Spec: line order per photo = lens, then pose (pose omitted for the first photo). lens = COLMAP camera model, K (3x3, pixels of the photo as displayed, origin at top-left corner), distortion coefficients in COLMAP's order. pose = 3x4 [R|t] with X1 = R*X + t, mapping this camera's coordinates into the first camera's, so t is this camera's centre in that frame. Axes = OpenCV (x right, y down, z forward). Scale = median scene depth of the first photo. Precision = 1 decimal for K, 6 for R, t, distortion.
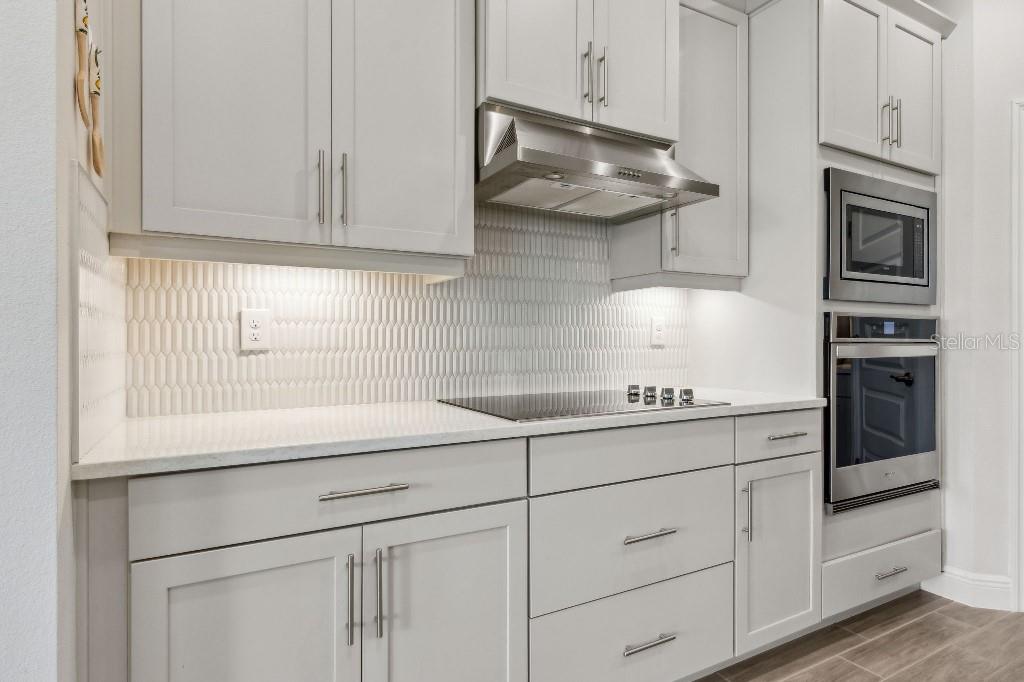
lens RADIAL K [[562.5, 0, 512.0], [0, 562.5, 341.0], [0, 0, 1]] dist [0.002611, 0.000250]
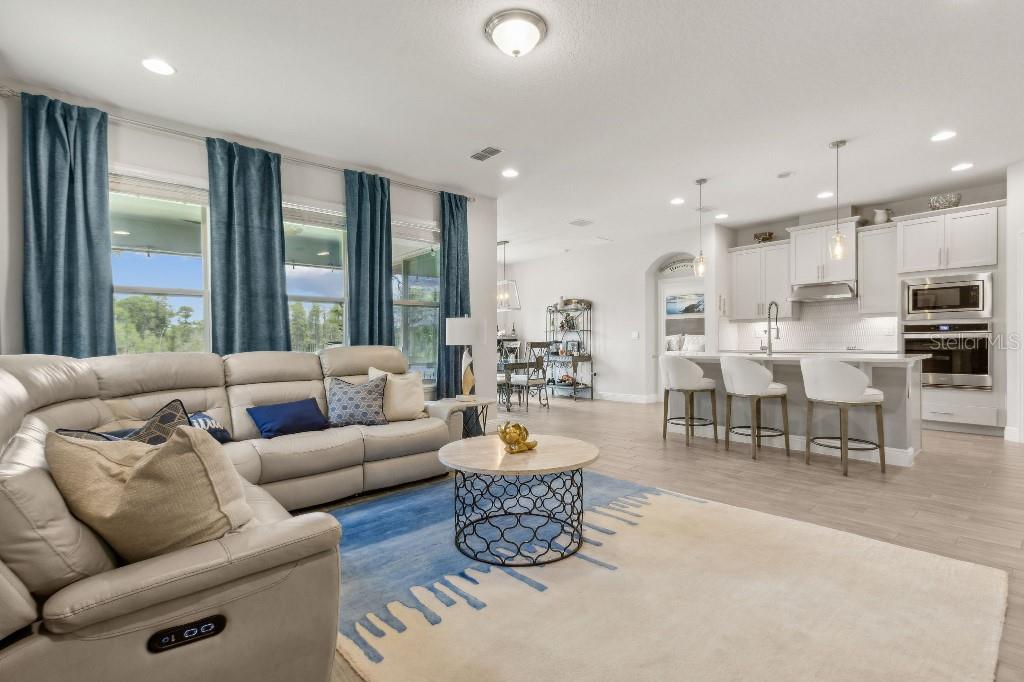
lens RADIAL K [[484.9, 0, 514.0], [0, 484.9, 346.0], [0, 0, 1]] dist [-0.000664, -0.000177]
pose [[0.231352, 0.006340, -0.972849, 2.806110], [0.014891, 0.999839, 0.010057, 0.014000], [0.972756, -0.016813, 0.231221, -1.876861]]
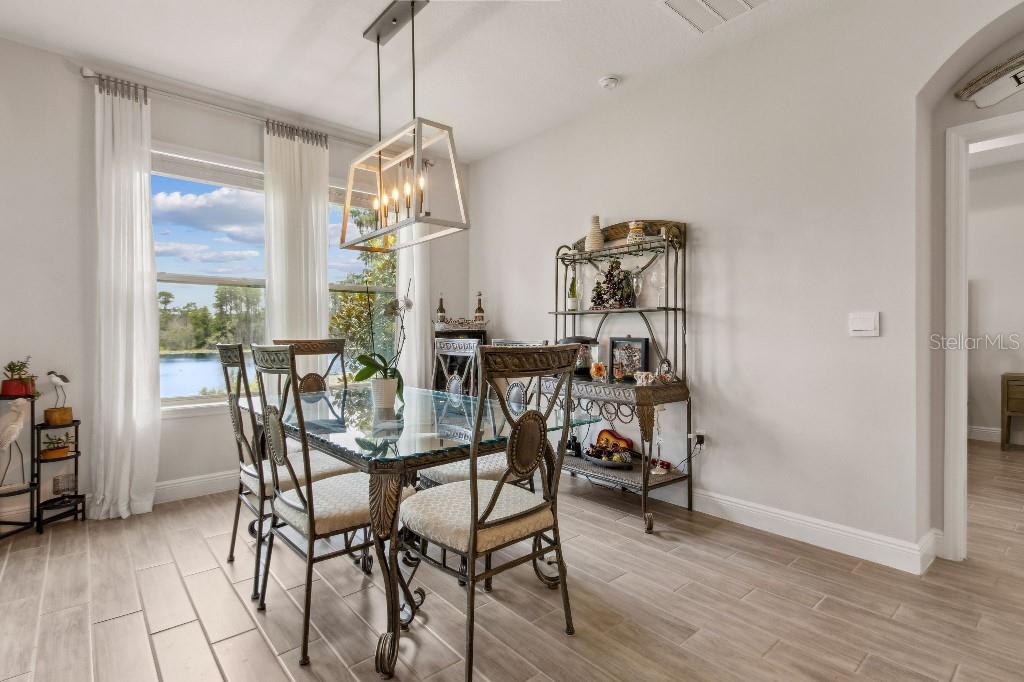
lens RADIAL K [[489.5, 0, 506.3], [0, 489.5, 332.3], [0, 0, 1]] dist [0.000426, -0.000090]
pose [[0.206690, 0.001221, -0.978406, 0.022788], [0.010040, 0.999944, 0.003369, -0.009278], [0.978355, -0.010520, 0.206666, -1.028423]]
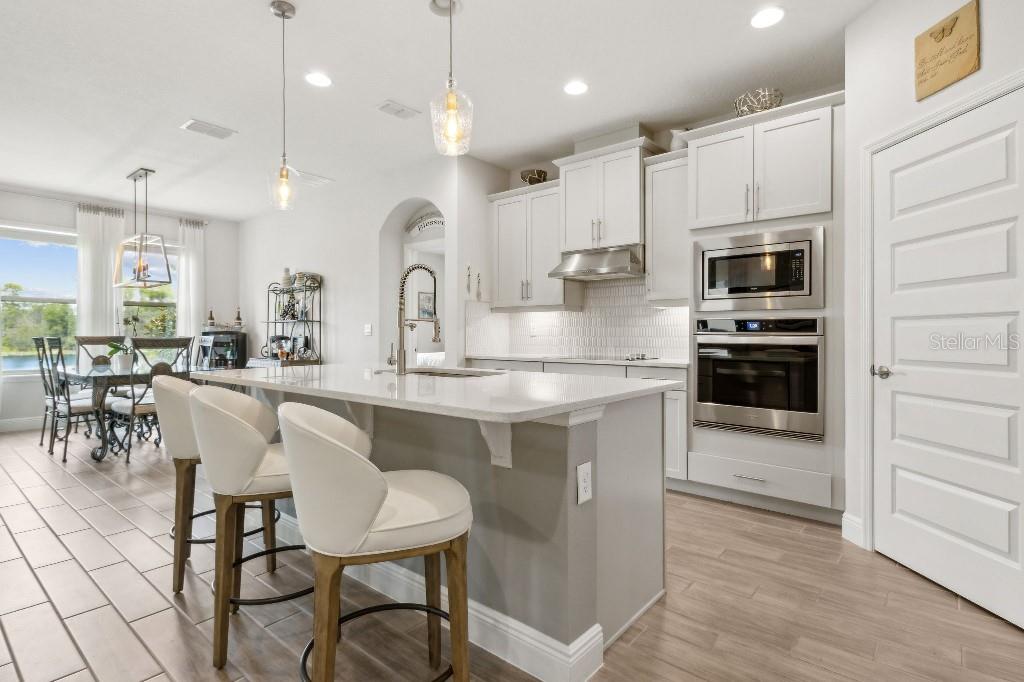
lens RADIAL K [[504.6, 0, 525.5], [0, 504.6, 332.4], [0, 0, 1]] dist [-0.004136, -0.001115]
pose [[0.378986, 0.002084, -0.925400, 1.915706], [0.002540, 0.999991, 0.003292, -0.011331], [0.925399, -0.003598, 0.378977, -0.165832]]
